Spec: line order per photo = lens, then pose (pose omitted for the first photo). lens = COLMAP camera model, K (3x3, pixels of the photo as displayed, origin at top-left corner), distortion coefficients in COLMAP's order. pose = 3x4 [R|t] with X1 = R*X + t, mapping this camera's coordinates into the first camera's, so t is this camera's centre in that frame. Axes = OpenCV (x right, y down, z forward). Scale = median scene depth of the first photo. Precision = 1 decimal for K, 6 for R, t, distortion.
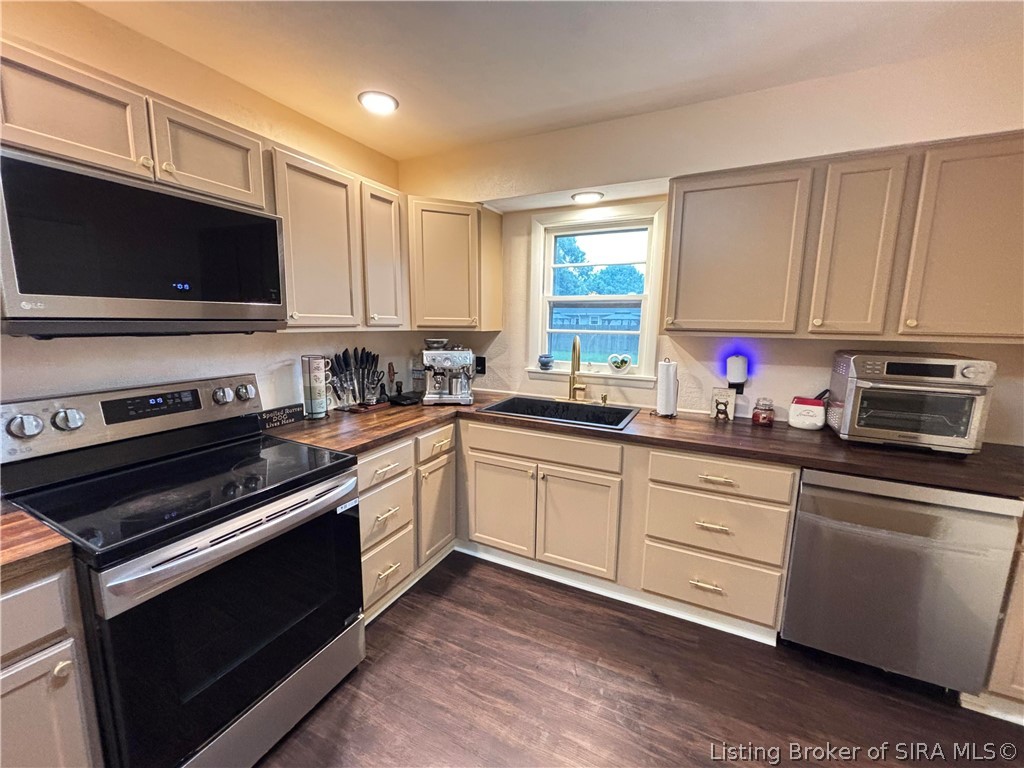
lens RADIAL K [[408.3, 0, 512.0], [0, 408.3, 384.0], [0, 0, 1]] dist [-0.001971, -0.000735]
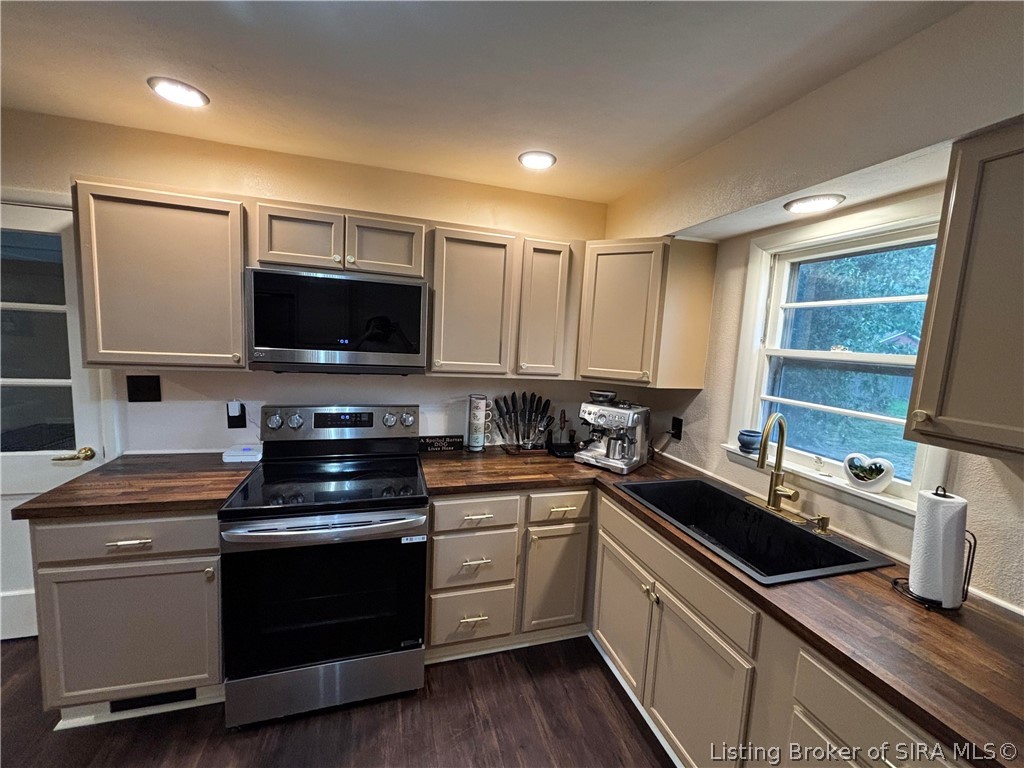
lens RADIAL K [[408.3, 0, 512.0], [0, 408.3, 384.0], [0, 0, 1]] dist [-0.001971, -0.000735]
pose [[0.688671, 0.105550, -0.717350, 0.378529], [-0.156928, 0.987596, -0.005341, -0.108020], [0.707888, 0.116250, 0.696692, 0.272368]]
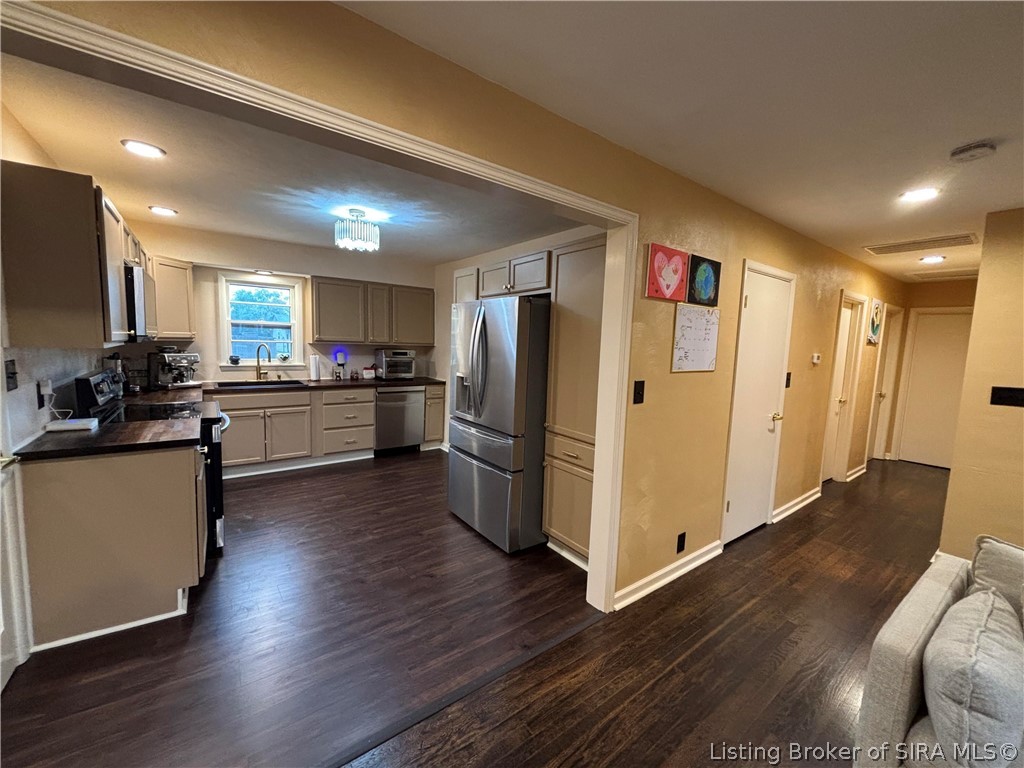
lens RADIAL K [[408.3, 0, 512.0], [0, 408.3, 384.0], [0, 0, 1]] dist [-0.001971, -0.000735]
pose [[0.451157, -0.089643, 0.887931, -1.147114], [0.108767, 0.993049, 0.044990, 0.118802], [-0.885792, 0.076280, 0.457771, -0.963206]]
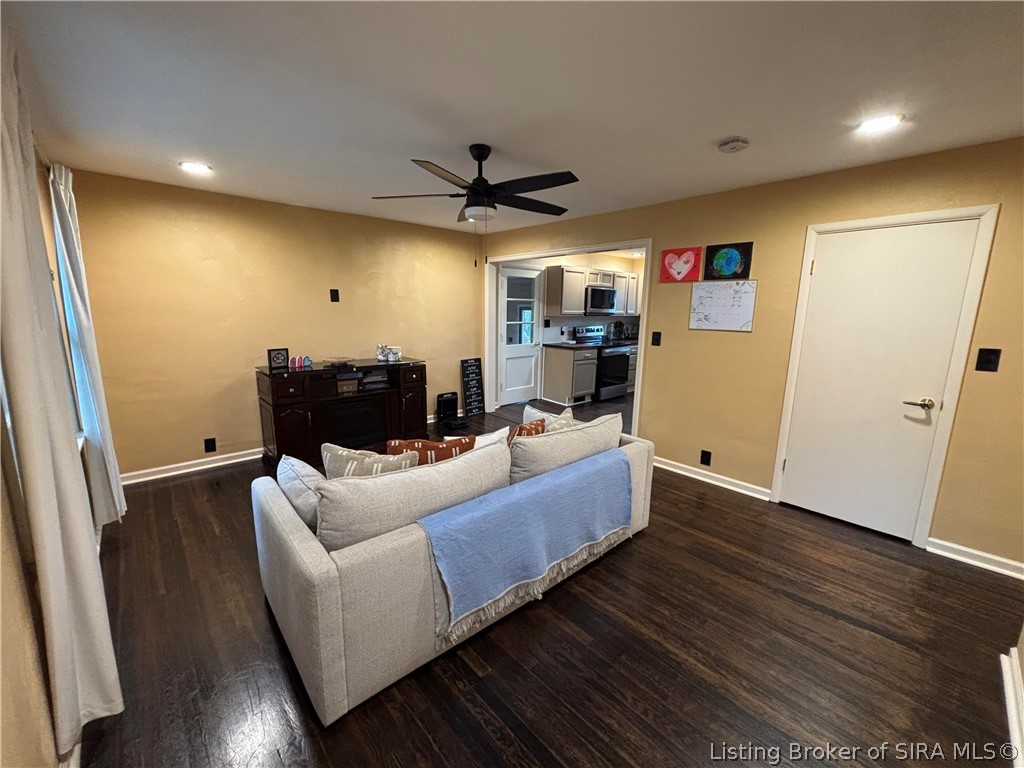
lens RADIAL K [[412.1, 0, 499.7], [0, 412.1, 386.1], [0, 0, 1]] dist [0.000836, 0.000023]
pose [[0.930246, 0.068983, -0.360393, -0.042540], [-0.058809, 0.997502, 0.039134, 0.399997], [0.362192, -0.015210, 0.931979, -2.713292]]
